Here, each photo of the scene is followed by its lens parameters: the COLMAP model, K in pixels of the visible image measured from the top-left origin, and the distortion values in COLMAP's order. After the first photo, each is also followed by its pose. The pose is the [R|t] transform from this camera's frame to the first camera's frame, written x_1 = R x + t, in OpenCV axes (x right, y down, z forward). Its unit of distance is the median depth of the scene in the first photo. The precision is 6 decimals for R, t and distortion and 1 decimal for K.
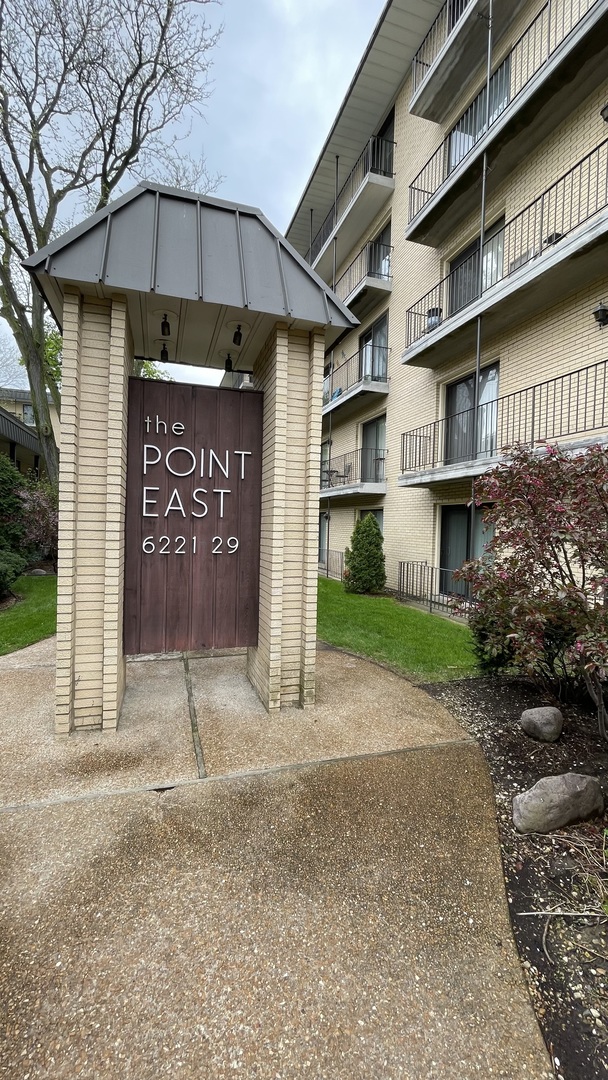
lens RADIAL K [[436.6, 0, 304.0], [0, 436.6, 540.0], [0, 0, 1]] dist [0.016203, -0.000007]
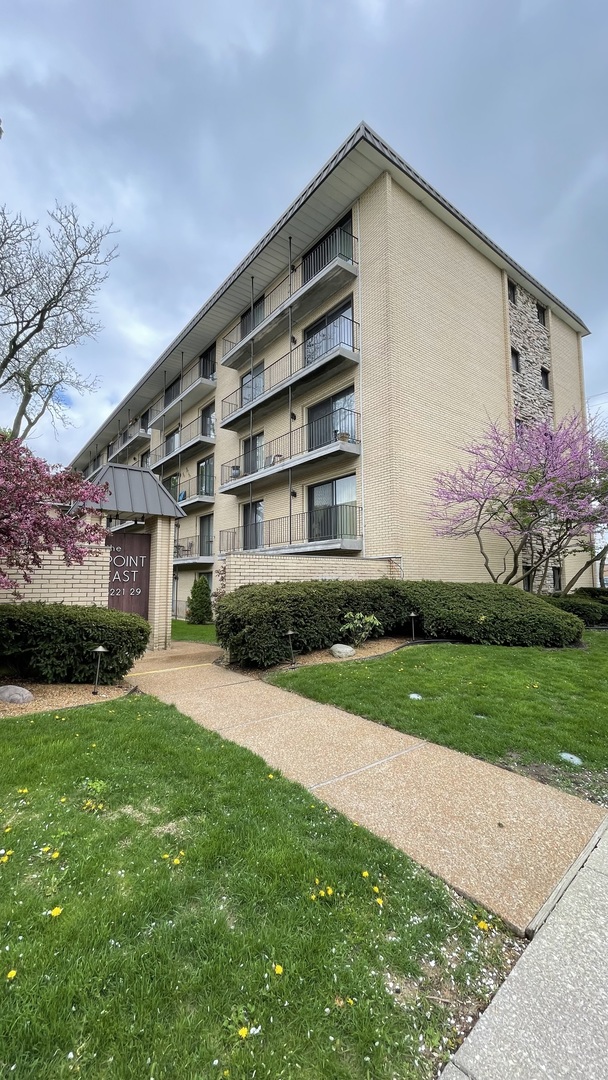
lens RADIAL K [[436.6, 0, 304.0], [0, 436.6, 540.0], [0, 0, 1]] dist [0.016203, -0.000007]
pose [[0.944075, 0.008351, 0.329625, -0.036162], [0.034570, 0.991663, -0.124137, 0.025158], [-0.327914, 0.128590, 0.935915, -0.723181]]
